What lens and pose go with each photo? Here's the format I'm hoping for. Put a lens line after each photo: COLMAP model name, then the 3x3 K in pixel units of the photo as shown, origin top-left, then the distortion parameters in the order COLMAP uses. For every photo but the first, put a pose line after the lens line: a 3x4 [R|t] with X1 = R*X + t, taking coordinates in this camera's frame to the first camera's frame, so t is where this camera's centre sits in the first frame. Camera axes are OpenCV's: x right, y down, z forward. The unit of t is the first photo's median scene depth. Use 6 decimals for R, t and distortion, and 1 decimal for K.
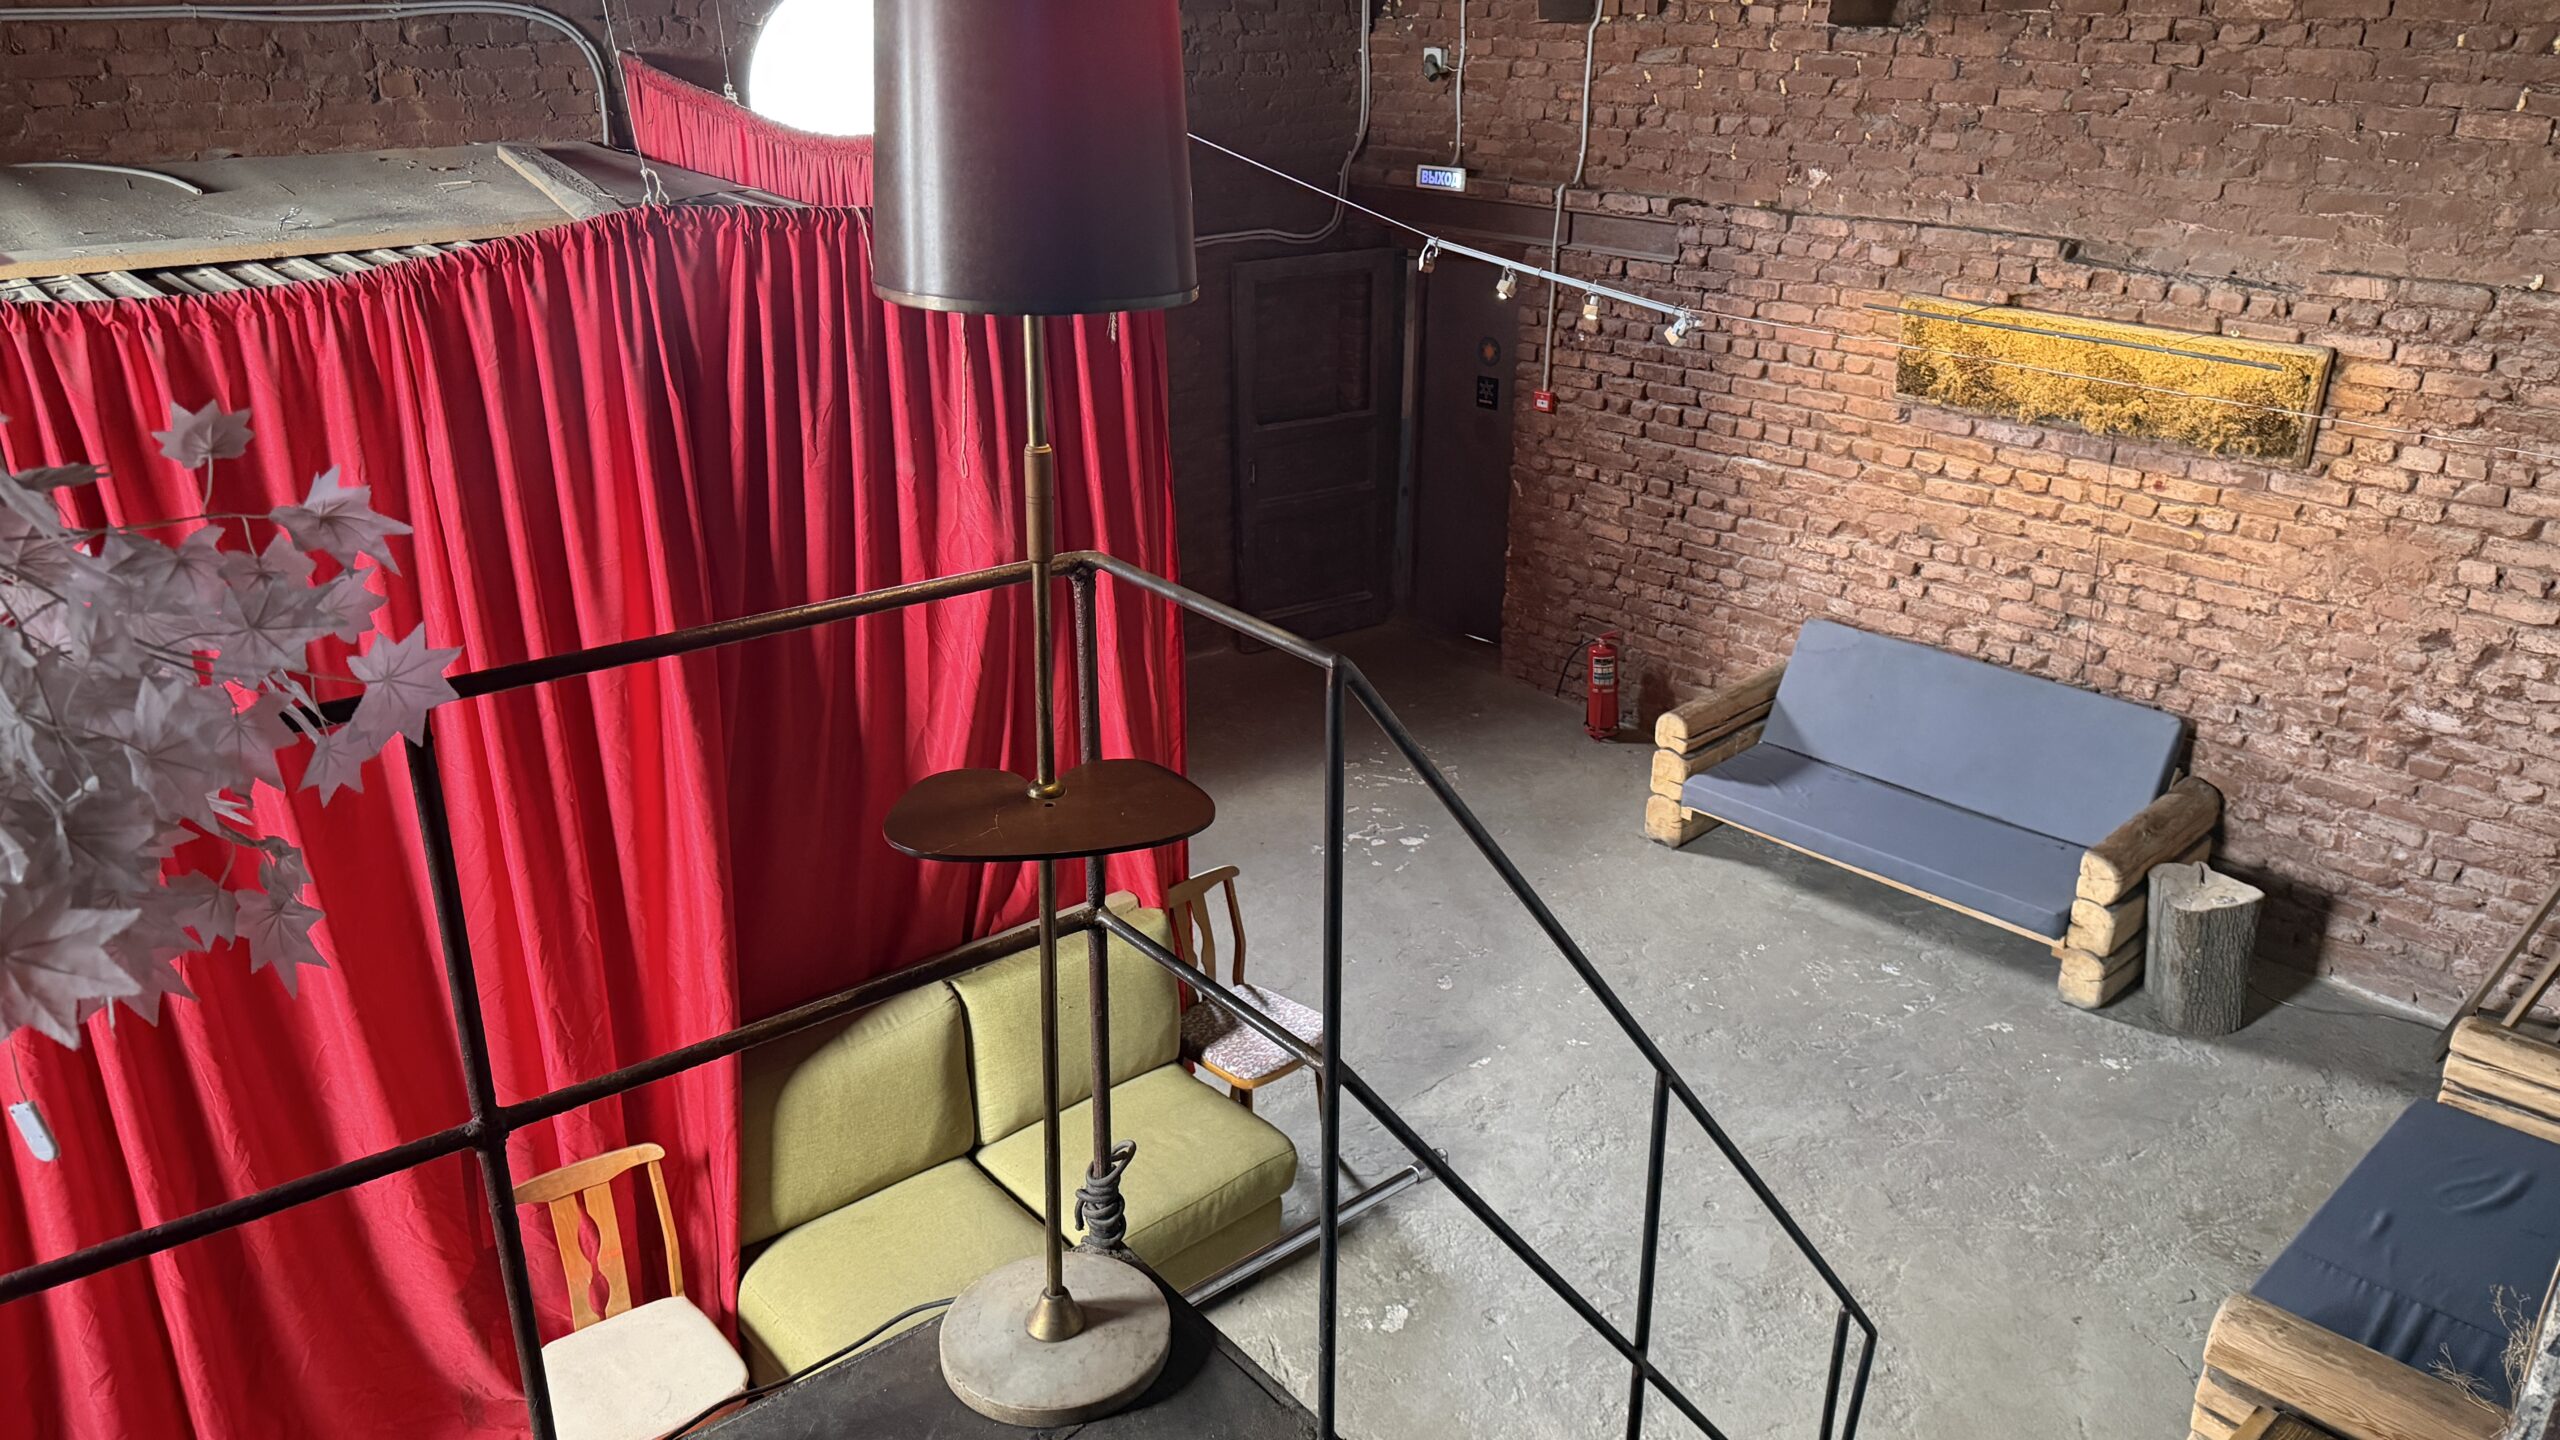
lens RADIAL K [[1735.1, 0, 1269.3], [0, 1735.1, 720.7], [0, 0, 1]] dist [-0.007101, -0.003991]
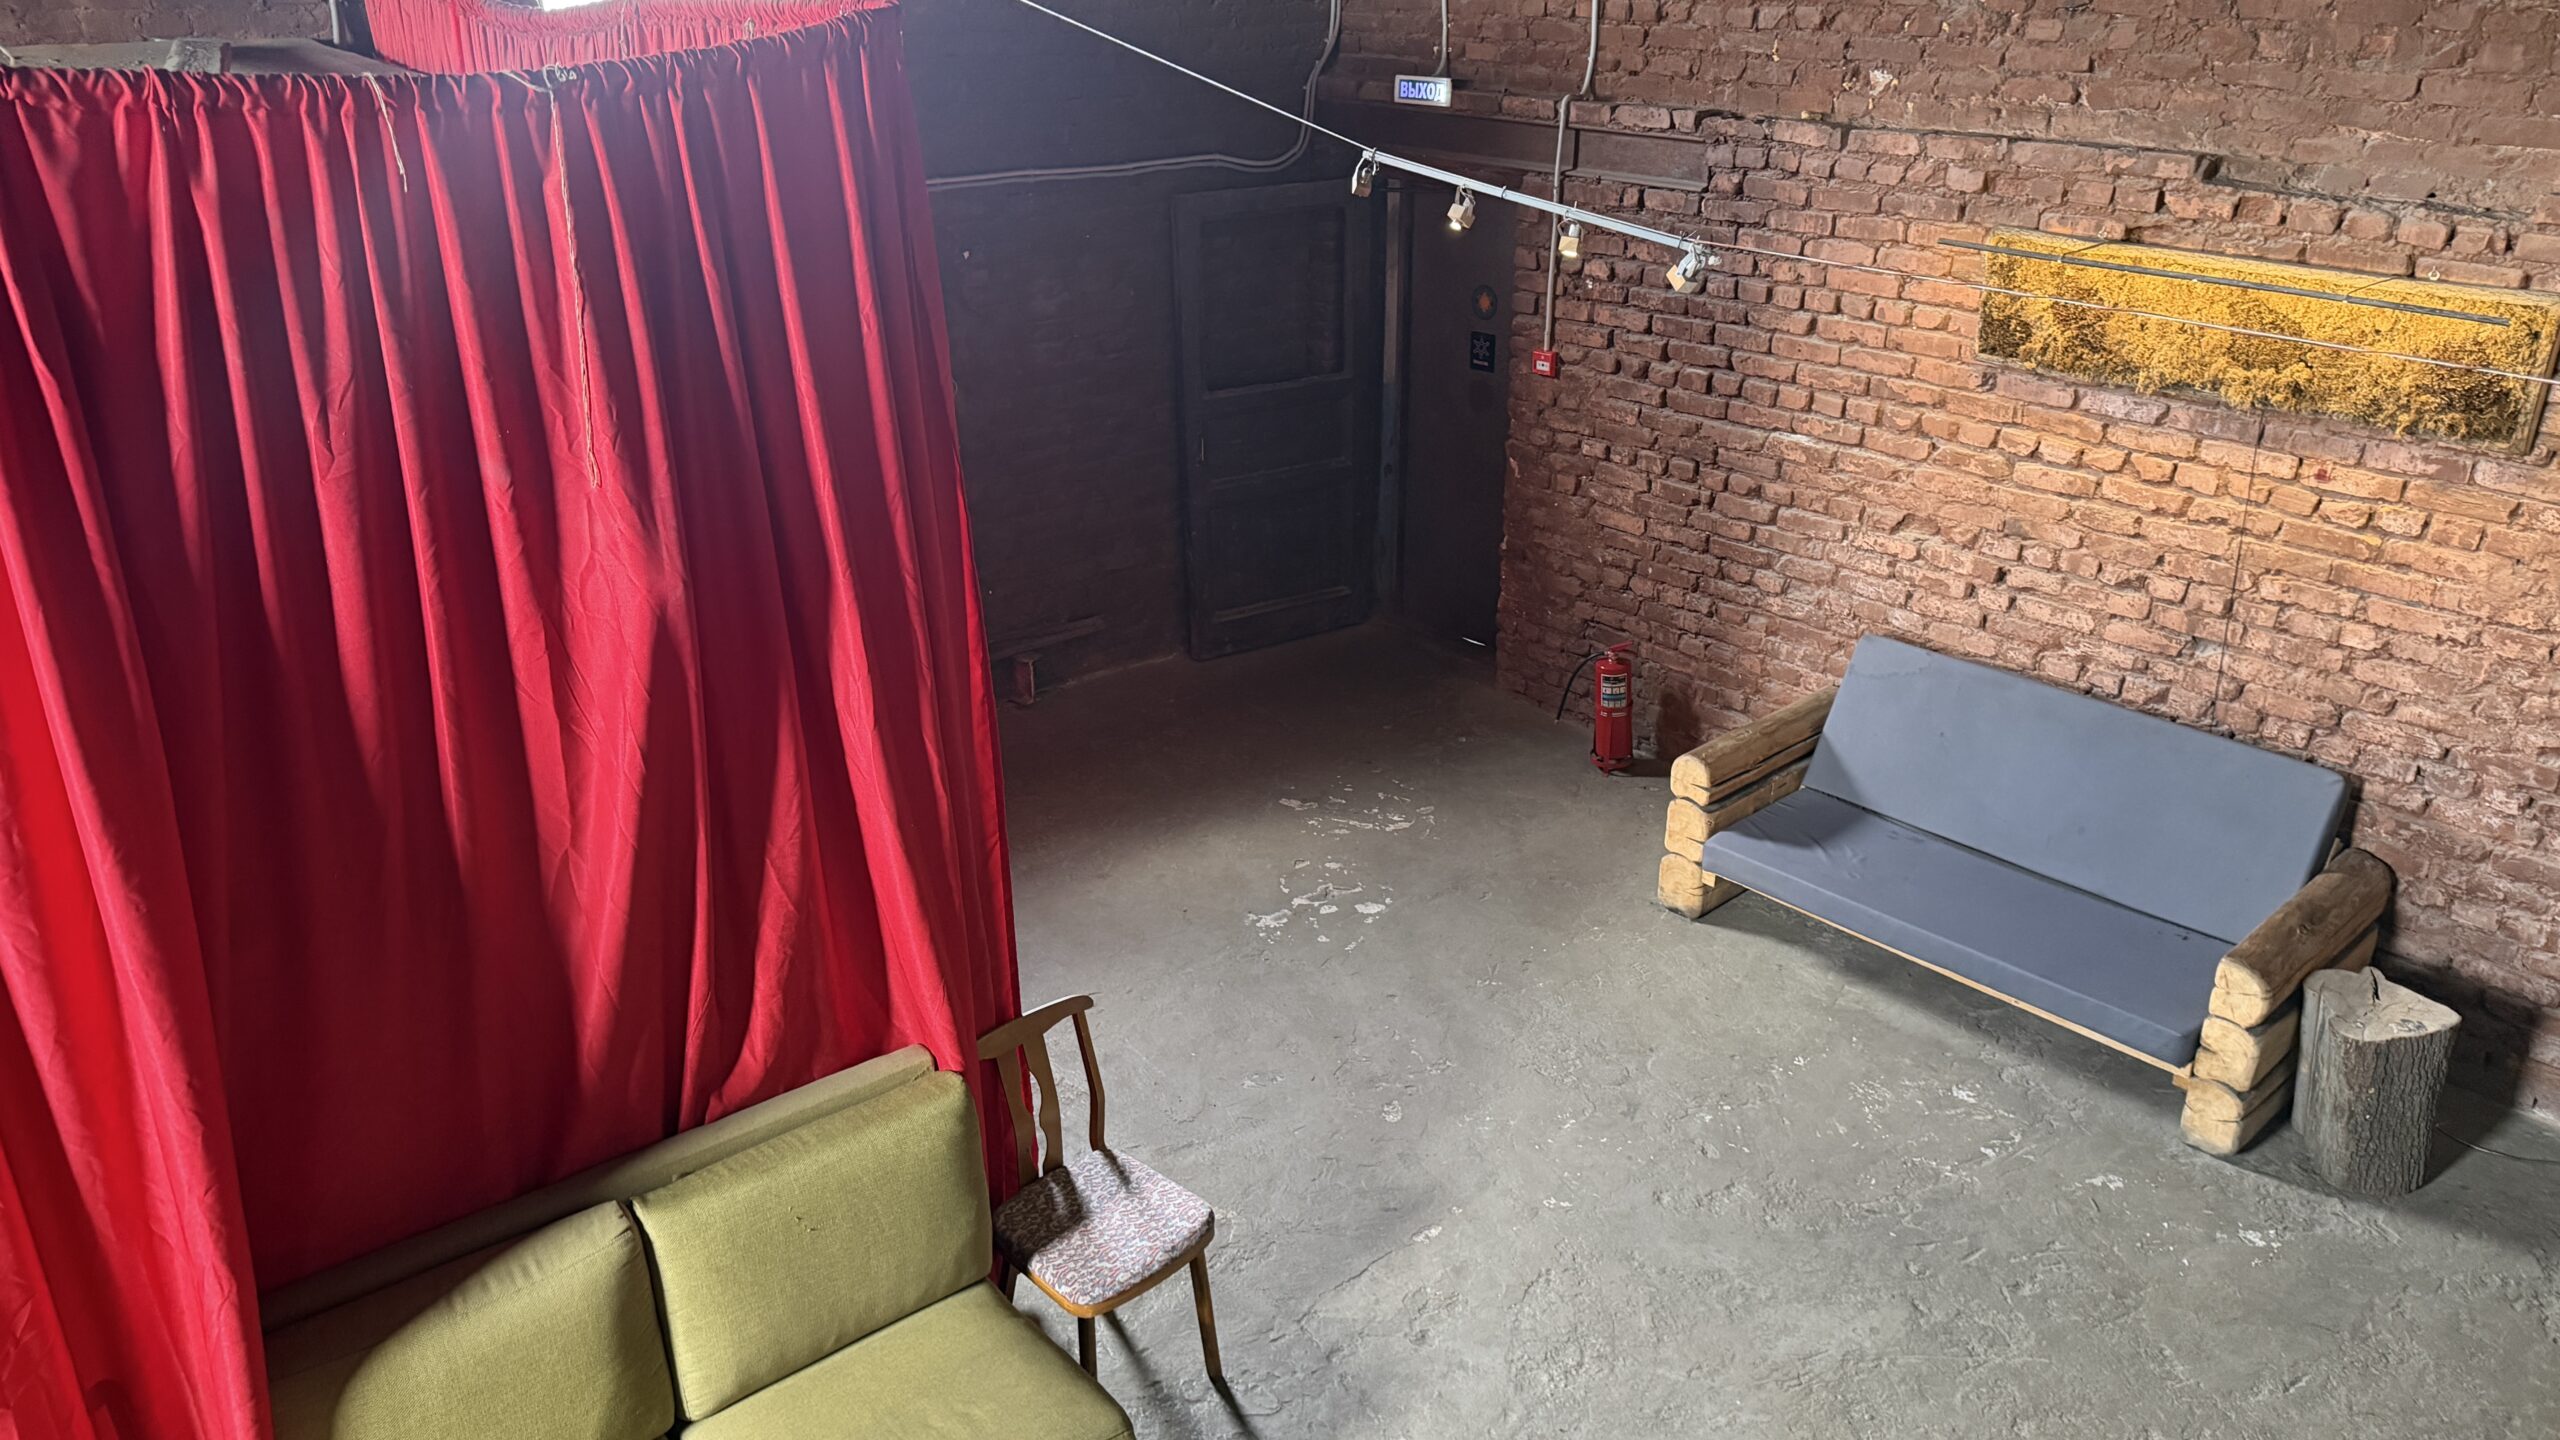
lens RADIAL K [[1735.1, 0, 1295.9], [0, 1735.1, 724.5], [0, 0, 1]] dist [-0.007101, -0.003991]
pose [[0.999879, 0.001936, -0.015415, 0.067868], [-0.001499, 0.999599, 0.028279, -0.045167], [0.015464, -0.028252, 0.999481, 0.216107]]
